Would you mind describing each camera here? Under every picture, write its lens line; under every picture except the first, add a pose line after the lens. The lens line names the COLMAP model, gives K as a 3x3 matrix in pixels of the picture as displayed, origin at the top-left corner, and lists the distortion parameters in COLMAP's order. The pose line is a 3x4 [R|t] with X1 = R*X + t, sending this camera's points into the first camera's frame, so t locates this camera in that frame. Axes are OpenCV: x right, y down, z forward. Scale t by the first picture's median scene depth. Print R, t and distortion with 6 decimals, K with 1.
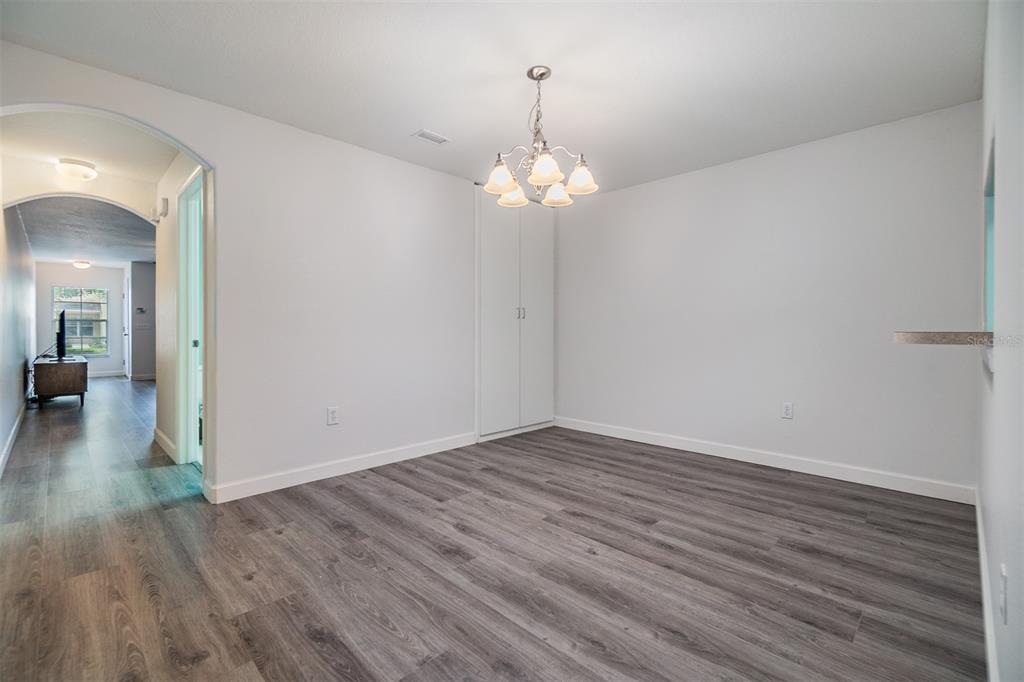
lens RADIAL K [[446.6, 0, 505.7], [0, 446.6, 330.6], [0, 0, 1]] dist [-0.002656, 0.000002]
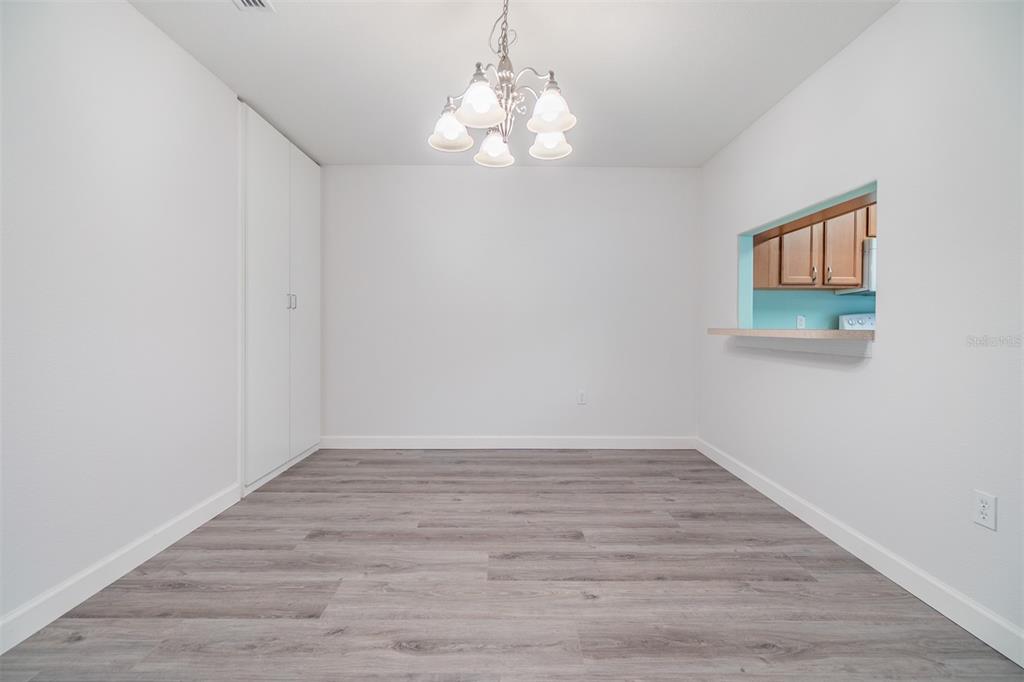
lens RADIAL K [[446.6, 0, 505.7], [0, 446.6, 330.6], [0, 0, 1]] dist [-0.002656, 0.000002]
pose [[0.704544, -0.004287, 0.709648, -0.420378], [-0.004126, 0.999940, 0.010136, -0.001717], [-0.709649, -0.010070, 0.704484, 0.451570]]
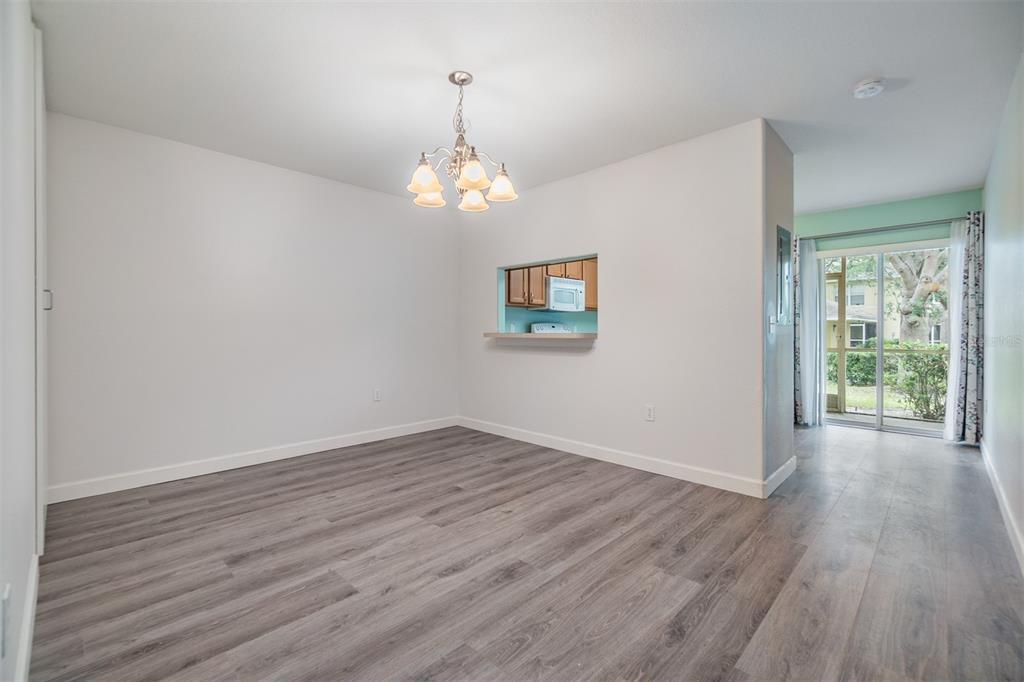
lens RADIAL K [[446.6, 0, 505.7], [0, 446.6, 330.6], [0, 0, 1]] dist [-0.002656, 0.000002]
pose [[-0.006052, 0.002730, 0.999978, -0.878854], [0.000653, 0.999996, -0.002726, -0.001566], [-0.999981, 0.000637, -0.006054, 0.854460]]
